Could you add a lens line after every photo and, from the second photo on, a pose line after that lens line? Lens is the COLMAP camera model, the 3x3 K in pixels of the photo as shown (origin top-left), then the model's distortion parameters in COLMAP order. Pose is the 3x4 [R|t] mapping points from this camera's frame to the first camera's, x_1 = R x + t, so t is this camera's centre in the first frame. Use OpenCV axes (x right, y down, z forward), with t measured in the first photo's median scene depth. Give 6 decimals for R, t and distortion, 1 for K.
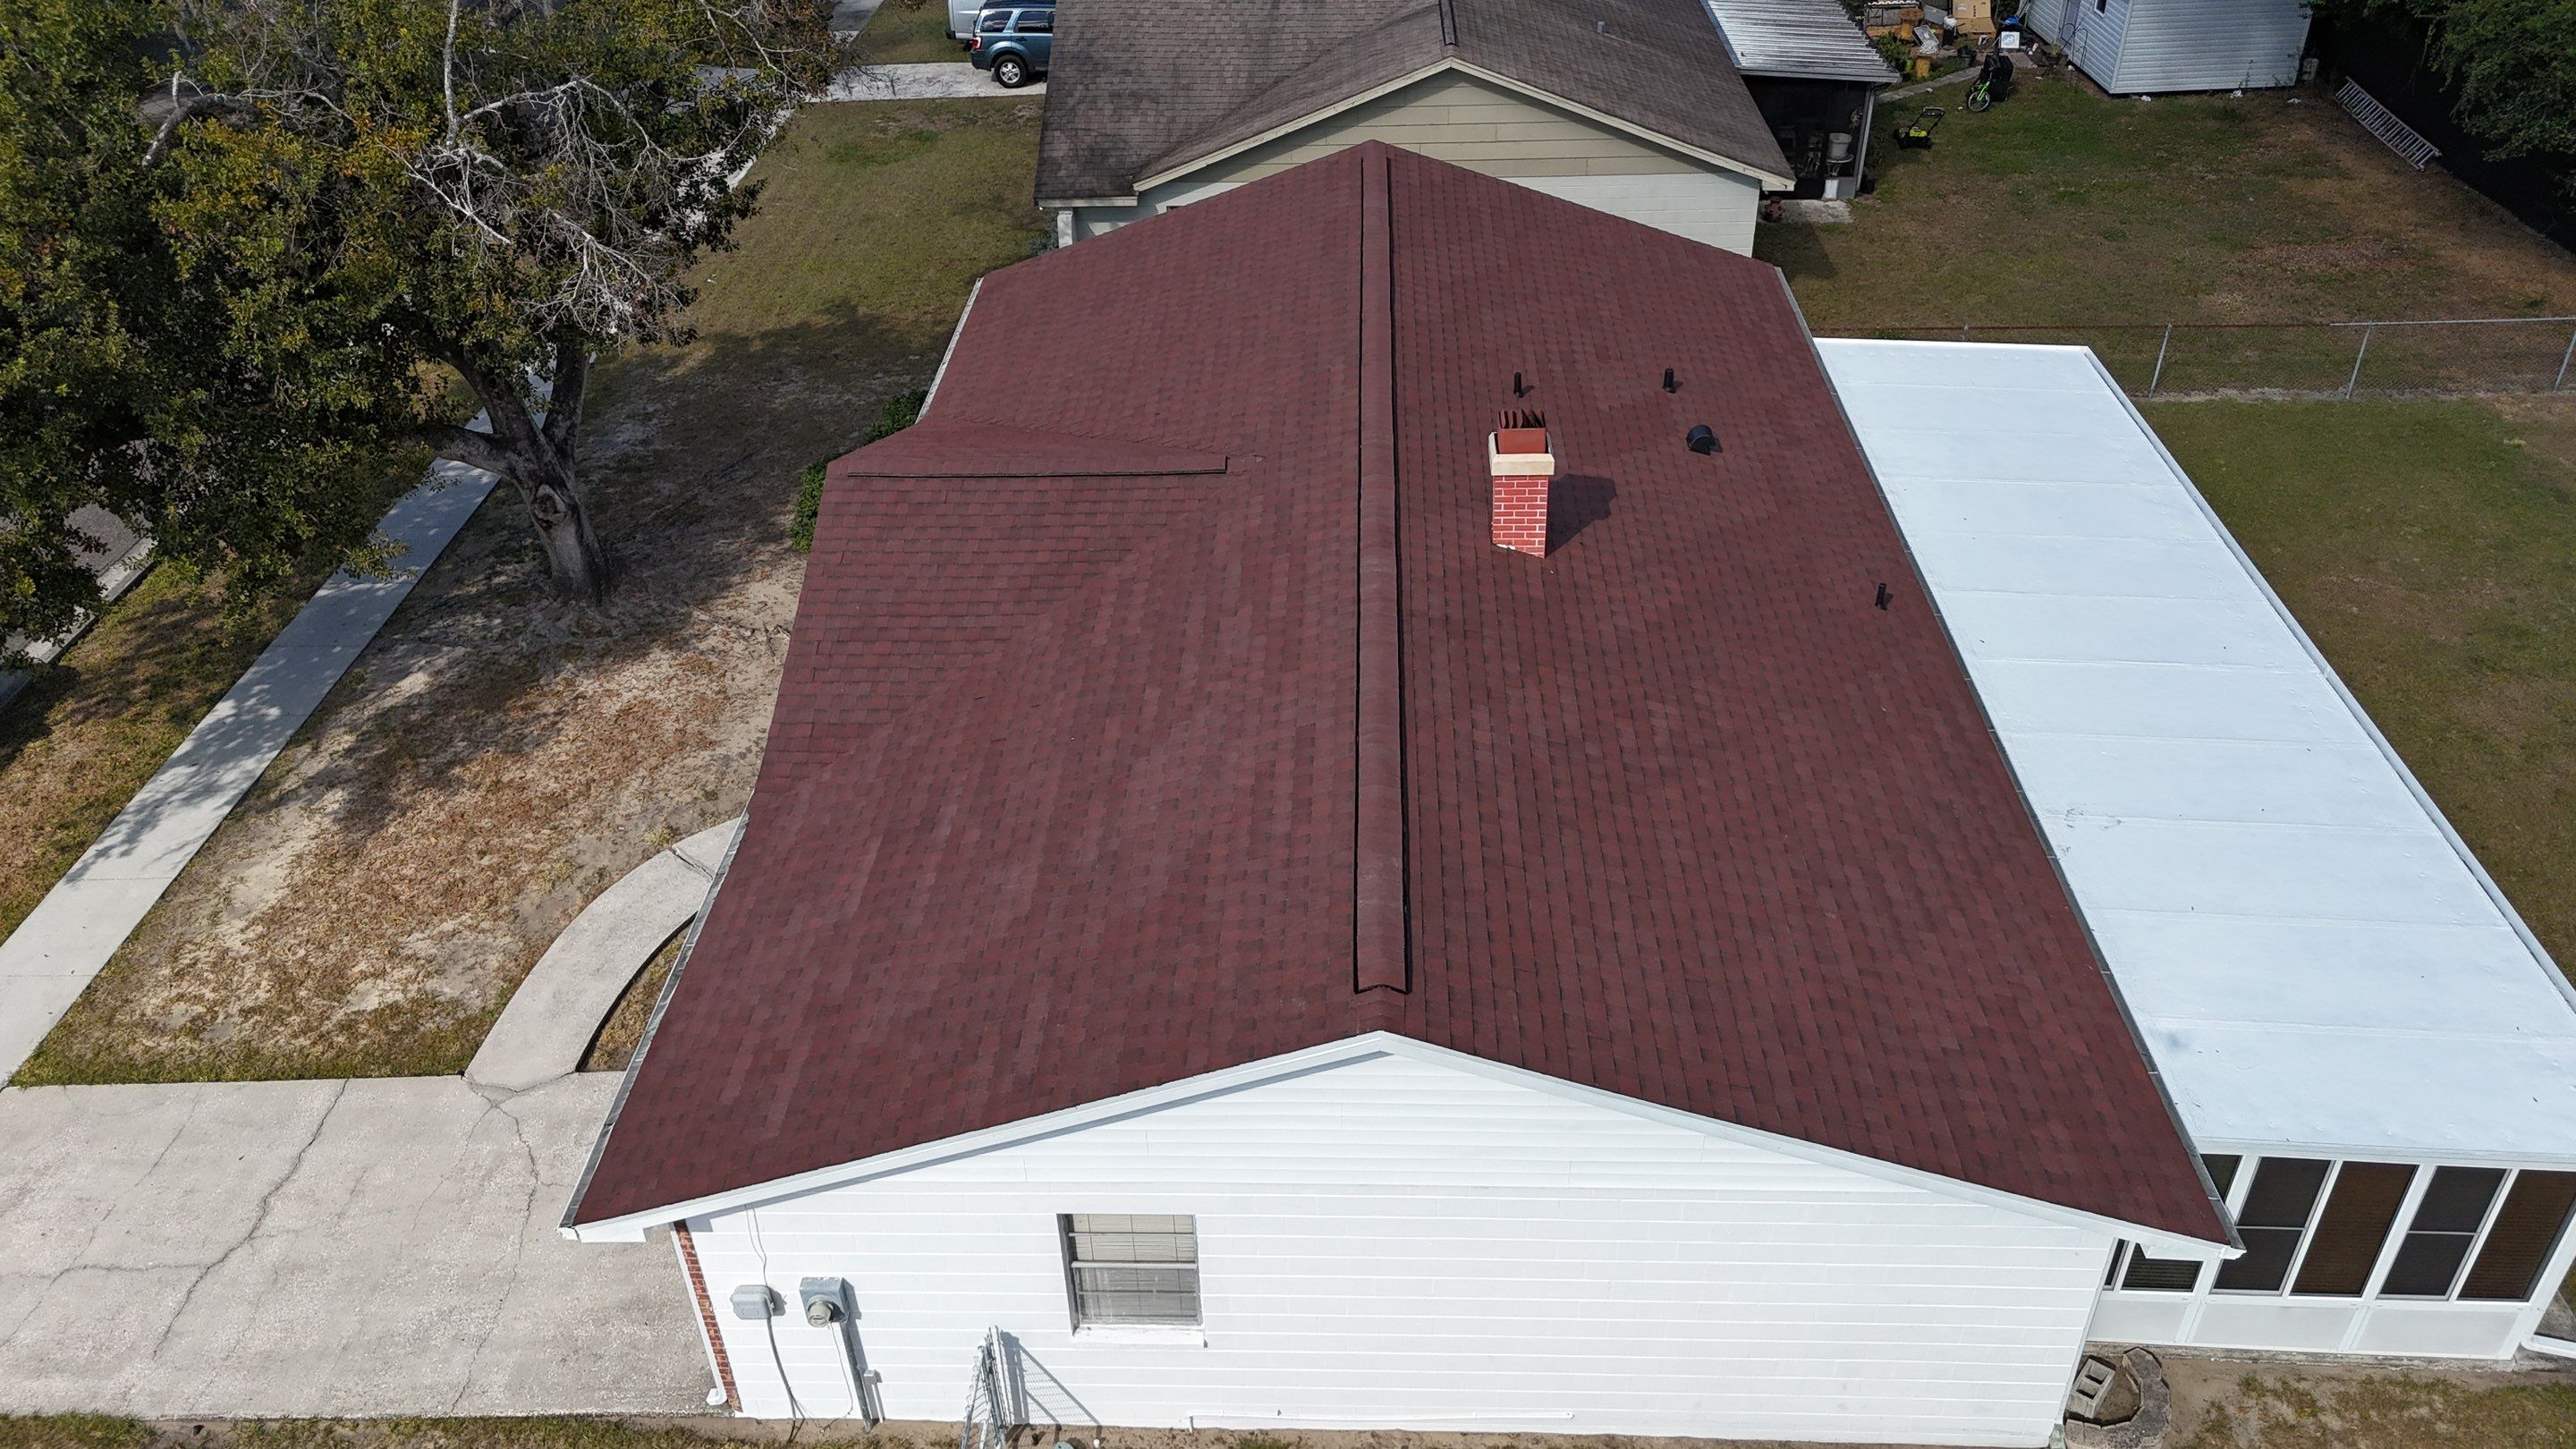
lens RADIAL K [[1896.5, 0, 1287.1], [0, 1896.5, 722.4], [0, 0, 1]] dist [0.060157, -0.049804]
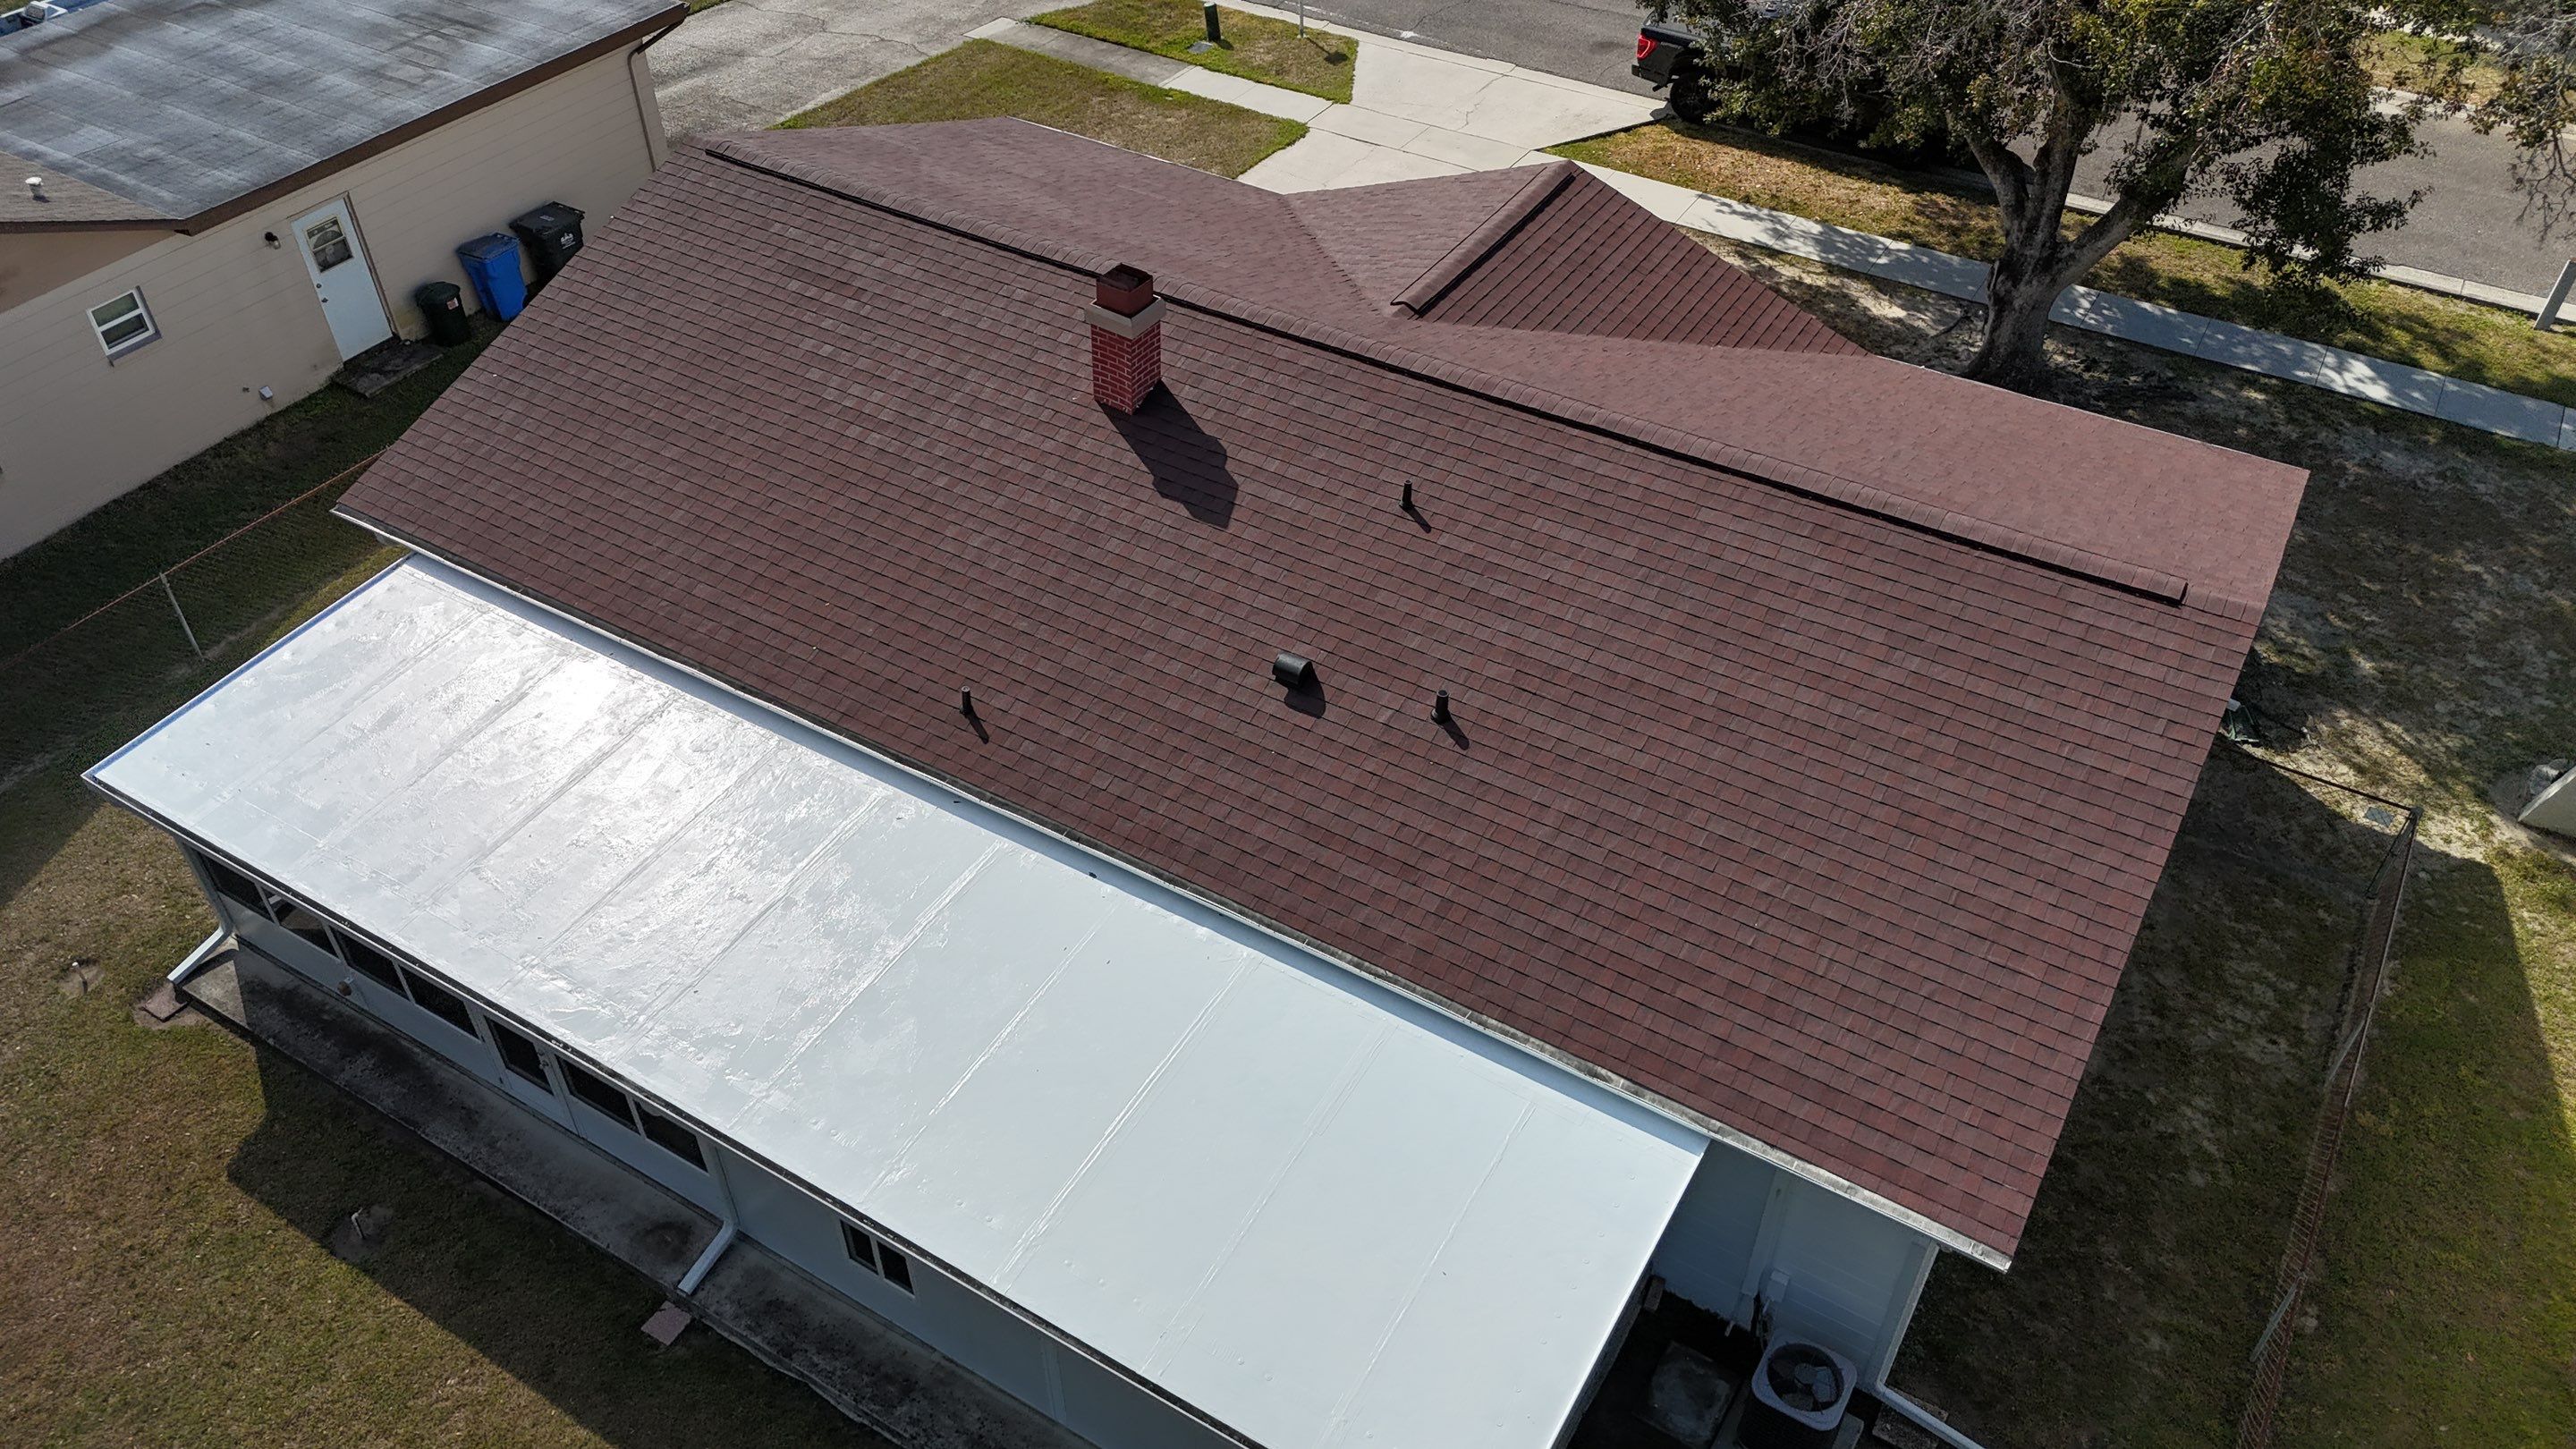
lens RADIAL K [[1896.5, 0, 1289.9], [0, 1896.5, 722.8], [0, 0, 1]] dist [0.060157, -0.049804]
pose [[-0.487585, 0.596903, -0.637156, 0.842771], [-0.487490, 0.419297, 0.765861, -0.853654], [0.724302, 0.684030, 0.086541, 1.073650]]
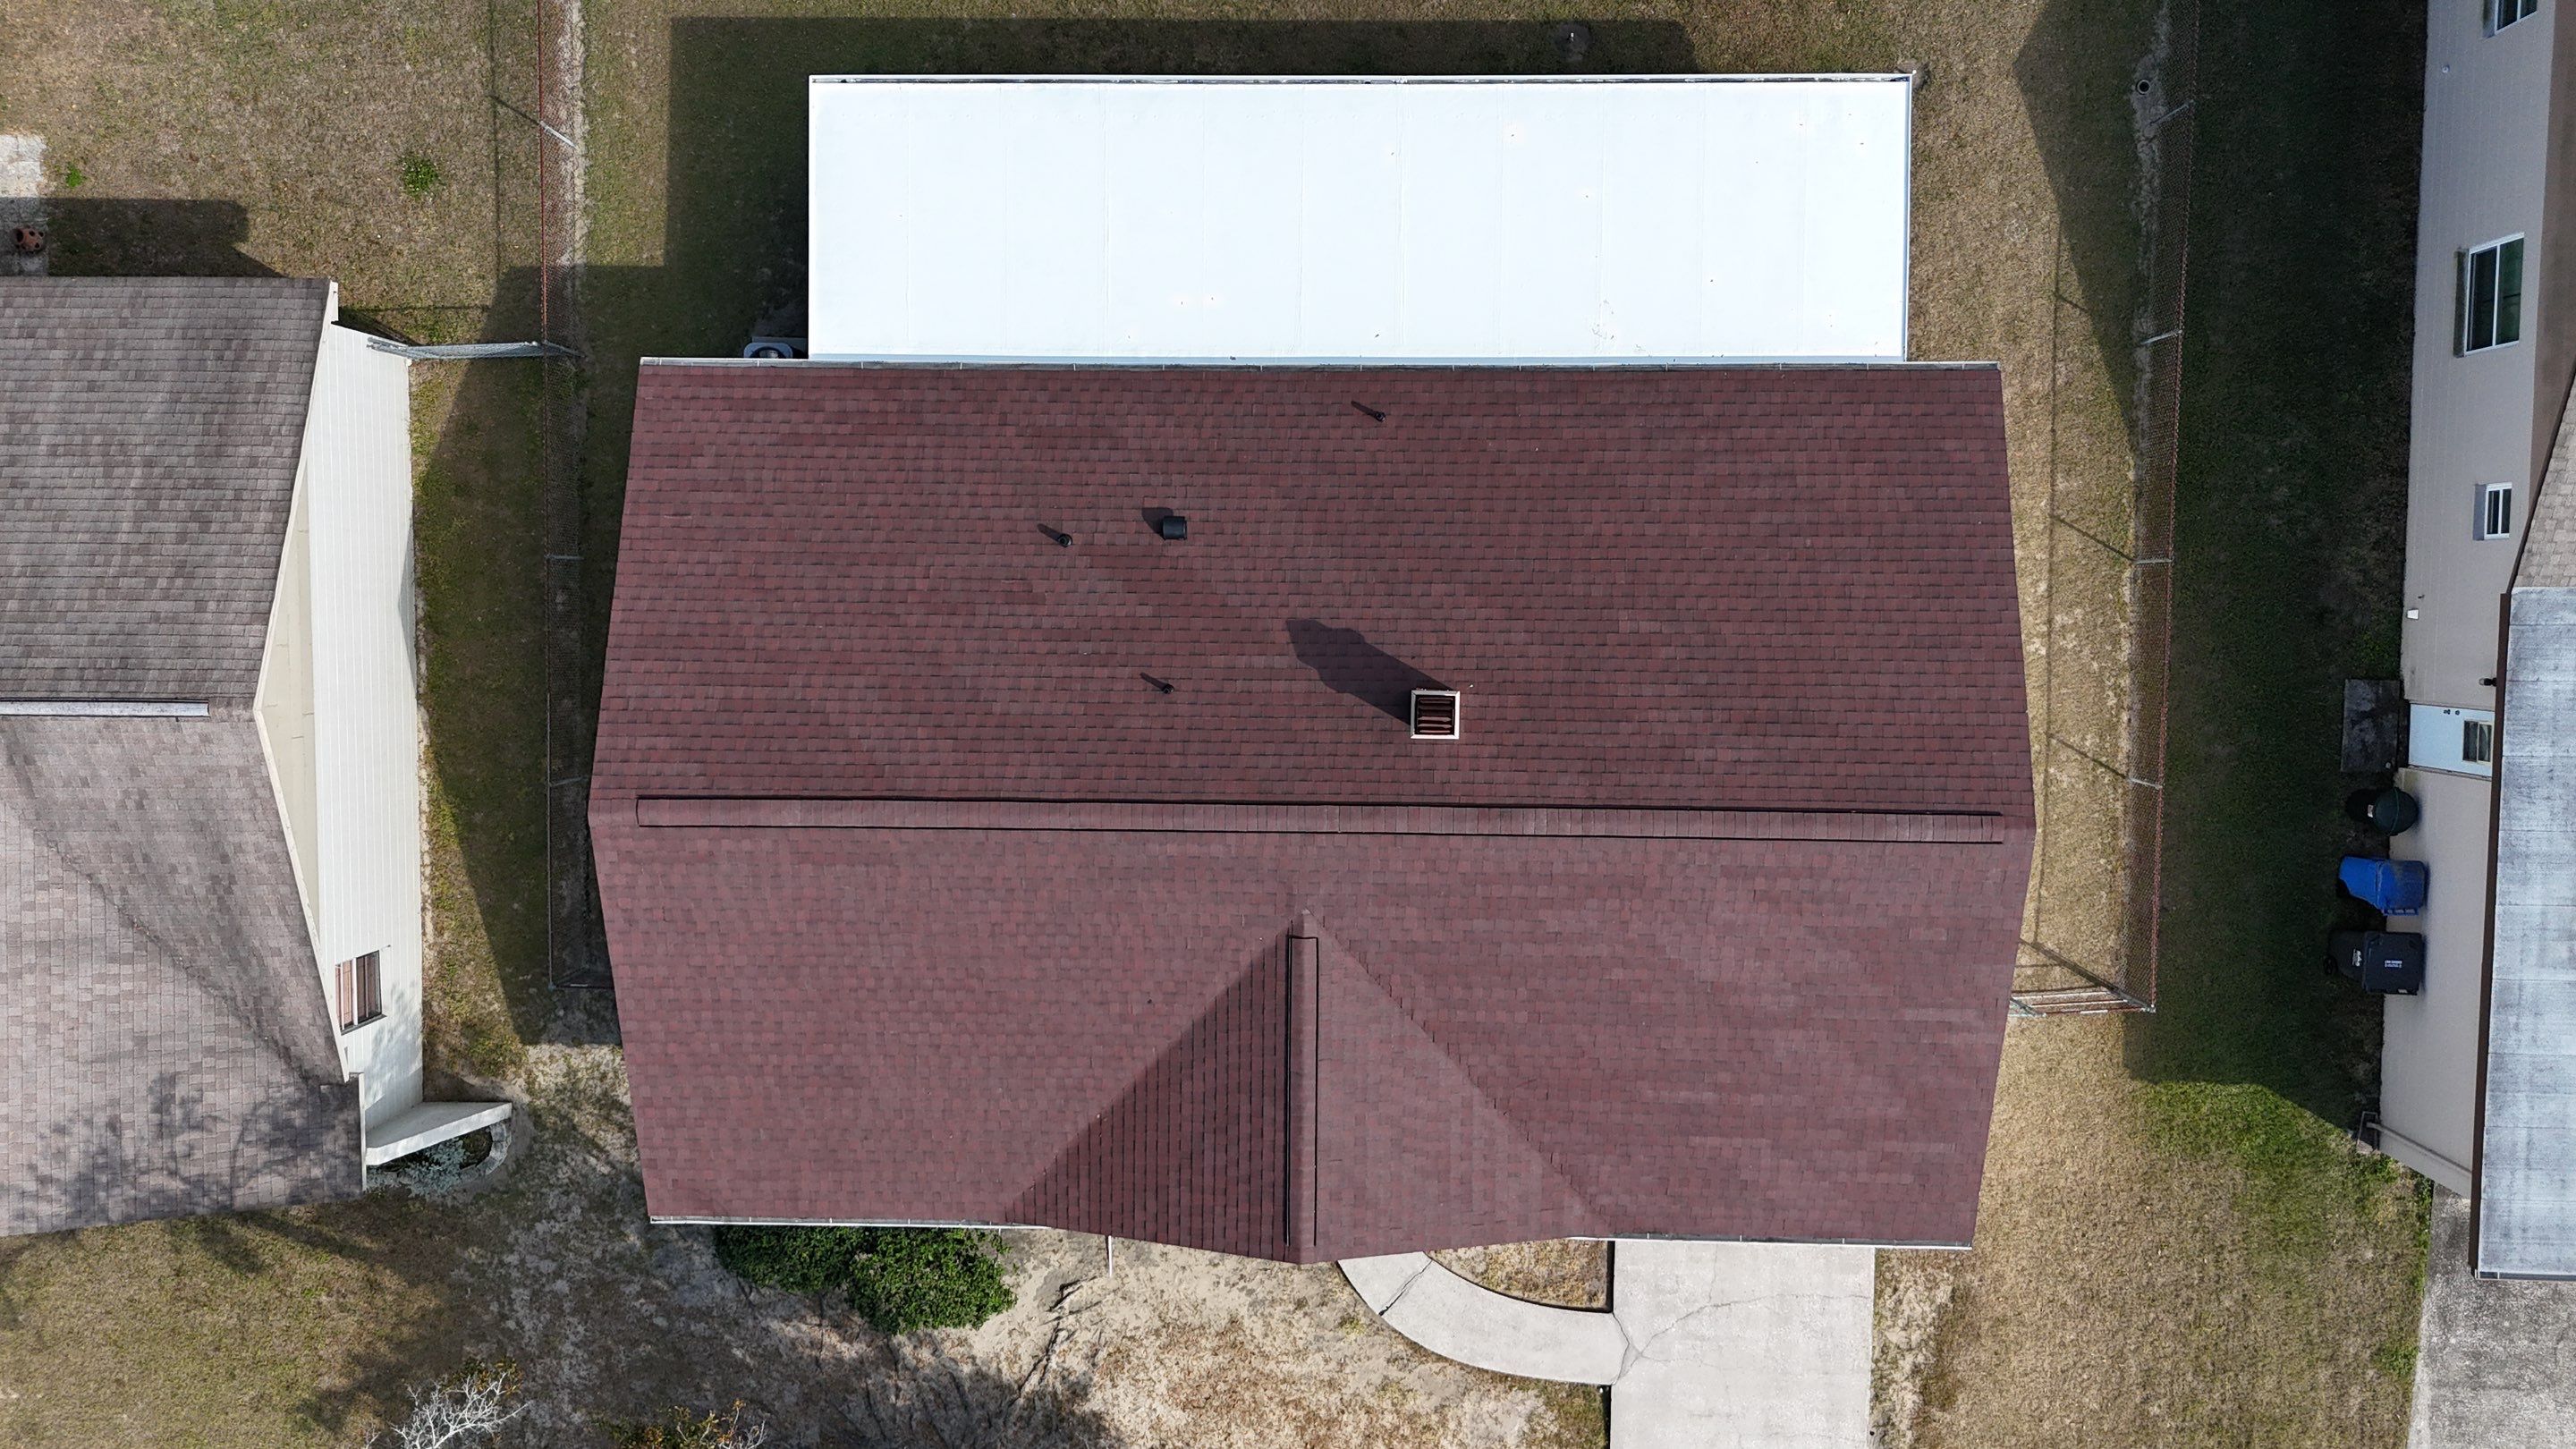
lens RADIAL K [[1896.5, 0, 1283.4], [0, 1896.5, 726.5], [0, 0, 1]] dist [0.060157, -0.049804]
pose [[-0.026026, -0.998991, -0.036610, 0.156525], [0.603394, -0.044897, 0.796178, -1.163970], [-0.797018, -0.001369, 0.603954, 0.291261]]
